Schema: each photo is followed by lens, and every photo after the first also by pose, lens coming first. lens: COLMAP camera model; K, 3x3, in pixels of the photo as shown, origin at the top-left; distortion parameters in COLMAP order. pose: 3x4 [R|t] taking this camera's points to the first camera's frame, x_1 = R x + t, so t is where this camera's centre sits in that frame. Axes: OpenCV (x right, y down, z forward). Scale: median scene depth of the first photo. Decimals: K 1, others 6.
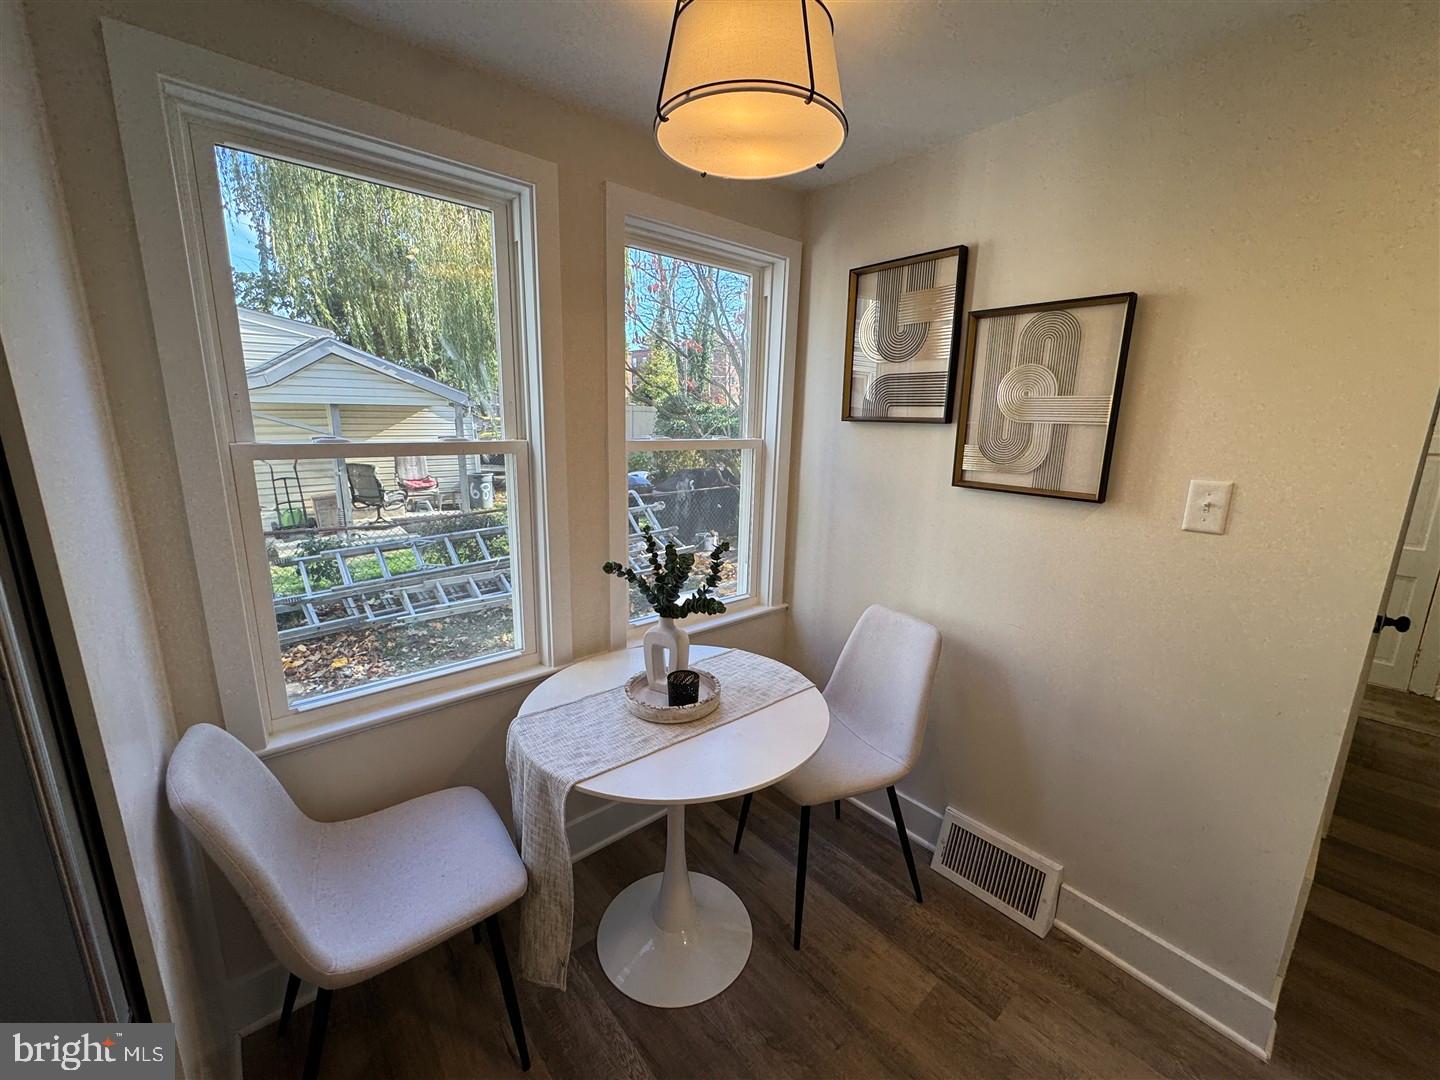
lens RADIAL K [[576.2, 0, 720.6], [0, 576.2, 539.6], [0, 0, 1]] dist [-0.000008, 0.000512]
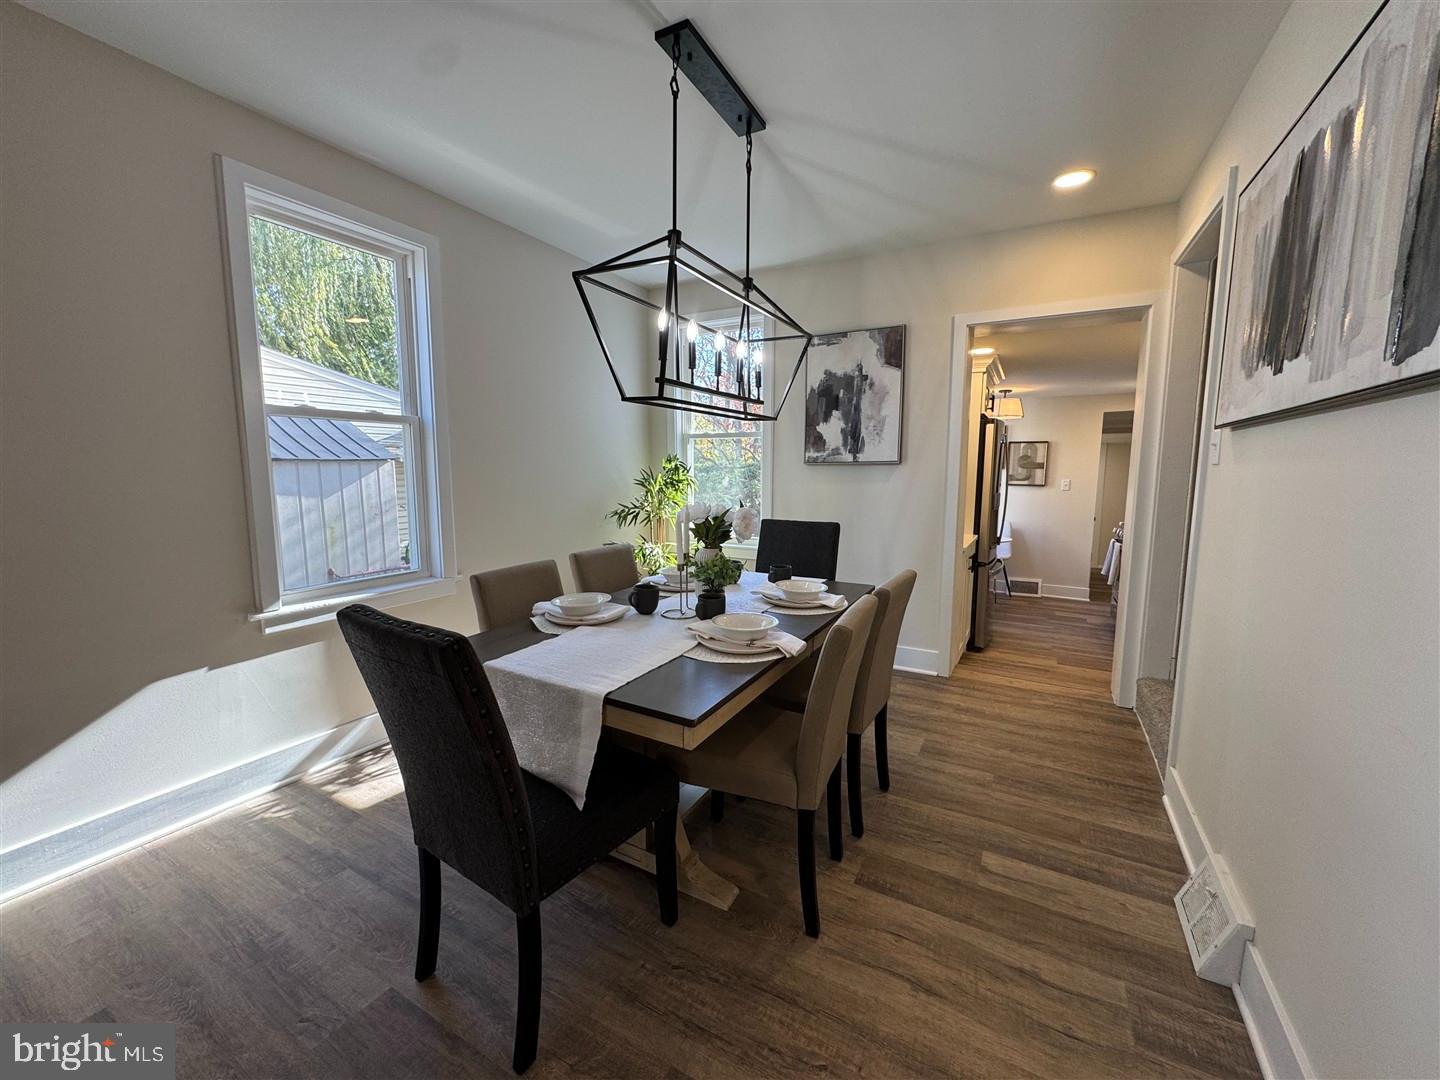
lens RADIAL K [[576.2, 0, 720.9], [0, 576.2, 539.6], [0, 0, 1]] dist [-0.000008, 0.000512]
pose [[0.935412, -0.051176, 0.349837, -1.075330], [0.083196, 0.993545, -0.077113, 0.158439], [-0.343632, 0.101238, 0.933631, -0.742936]]
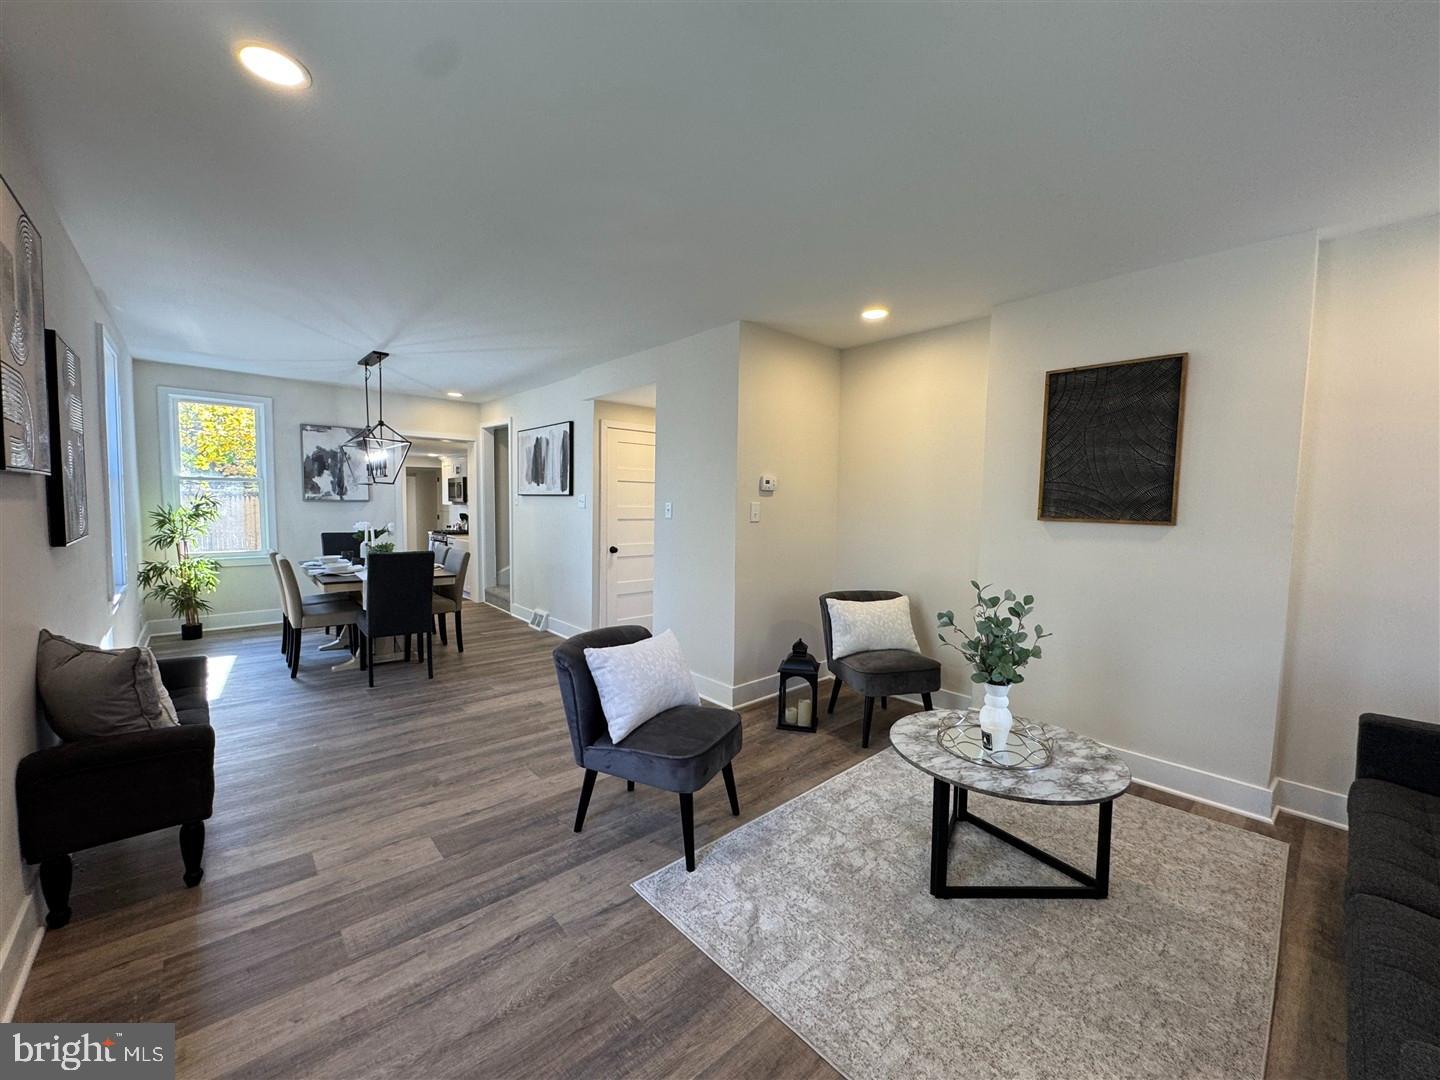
lens RADIAL K [[576.2, 0, 719.3], [0, 576.2, 539.4], [0, 0, 1]] dist [-0.000008, 0.000512]
pose [[-0.019676, -0.078343, 0.996732, -2.041113], [0.199179, 0.976635, 0.080696, 0.168741], [-0.979766, 0.200116, -0.003612, -0.950090]]
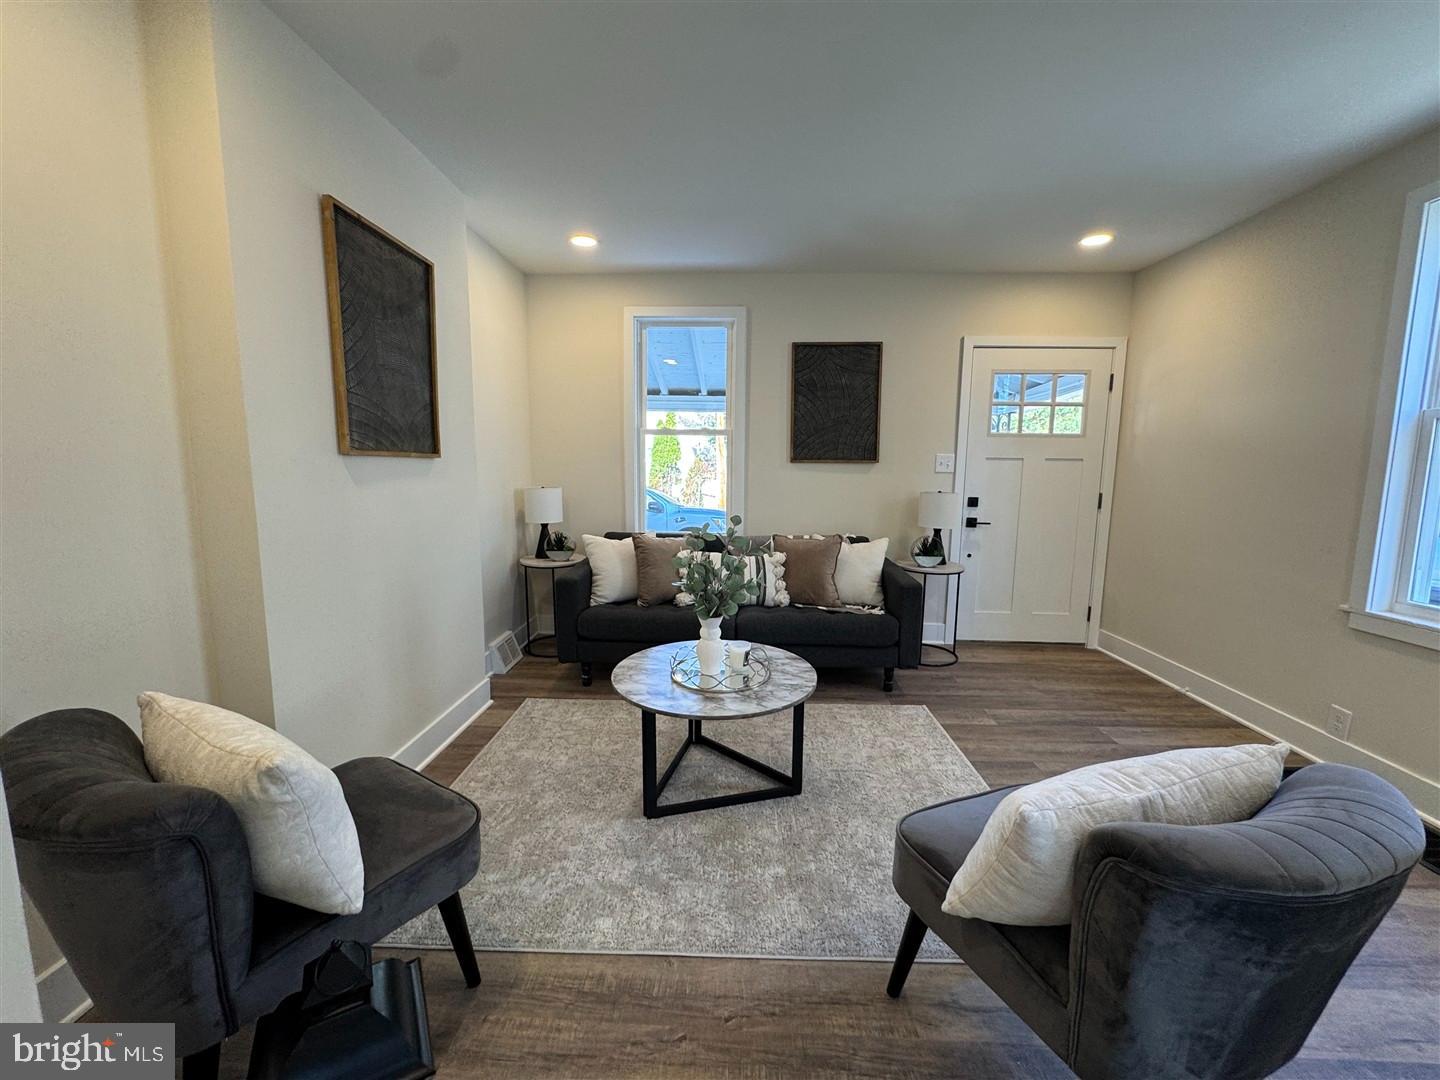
lens RADIAL K [[576.2, 0, 723.3], [0, 576.2, 536.4], [0, 0, 1]] dist [-0.000008, 0.000512]
pose [[-0.683868, 0.070500, -0.726192, -1.221584], [-0.177554, 0.949317, 0.259367, 0.178548], [0.707672, 0.306311, -0.636690, -0.855436]]
